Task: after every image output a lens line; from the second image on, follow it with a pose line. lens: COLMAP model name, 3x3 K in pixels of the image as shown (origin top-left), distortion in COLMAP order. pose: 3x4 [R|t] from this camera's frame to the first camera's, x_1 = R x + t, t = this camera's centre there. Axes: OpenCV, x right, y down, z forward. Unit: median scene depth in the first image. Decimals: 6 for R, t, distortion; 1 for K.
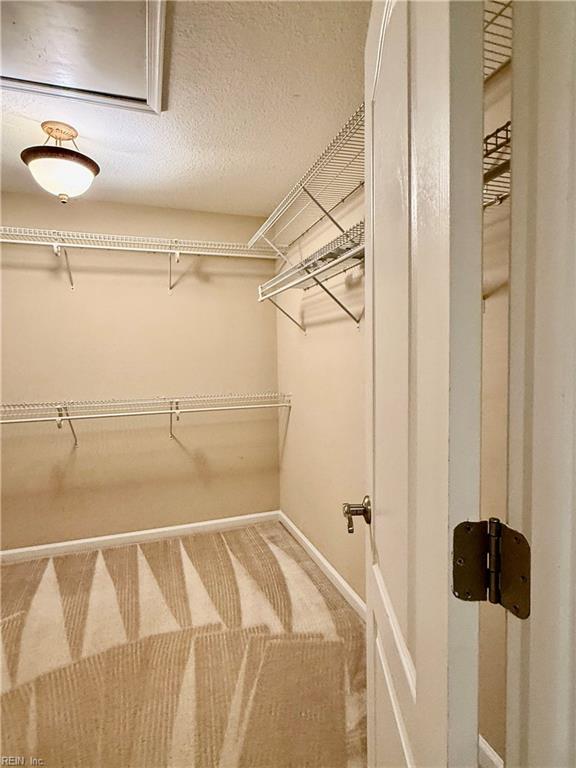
lens RADIAL K [[409.1, 0, 290.1], [0, 409.1, 382.2], [0, 0, 1]] dist [-0.000547, 0.000805]
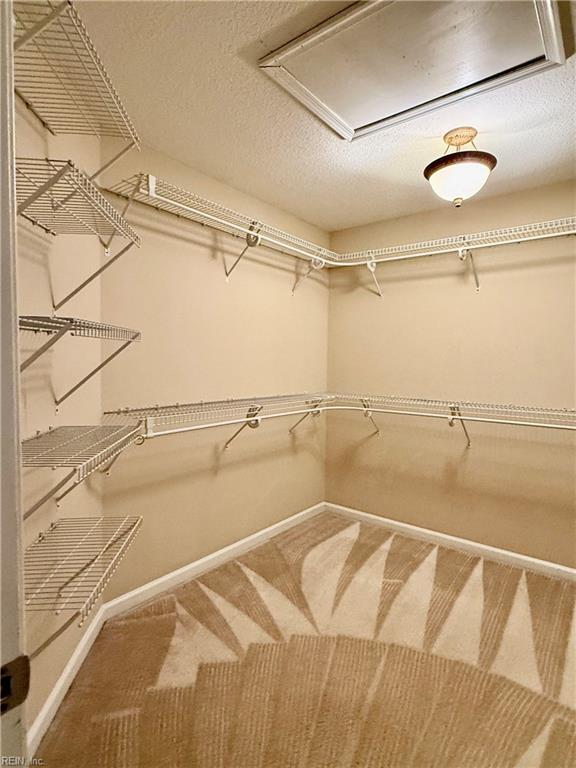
lens RADIAL K [[409.1, 0, 290.1], [0, 409.1, 382.2], [0, 0, 1]] dist [-0.000547, 0.000805]
pose [[0.552079, 0.073160, -0.830576, 0.073158], [-0.078207, 0.996295, 0.035773, -0.005021], [0.830116, 0.045208, 0.555755, 0.082930]]
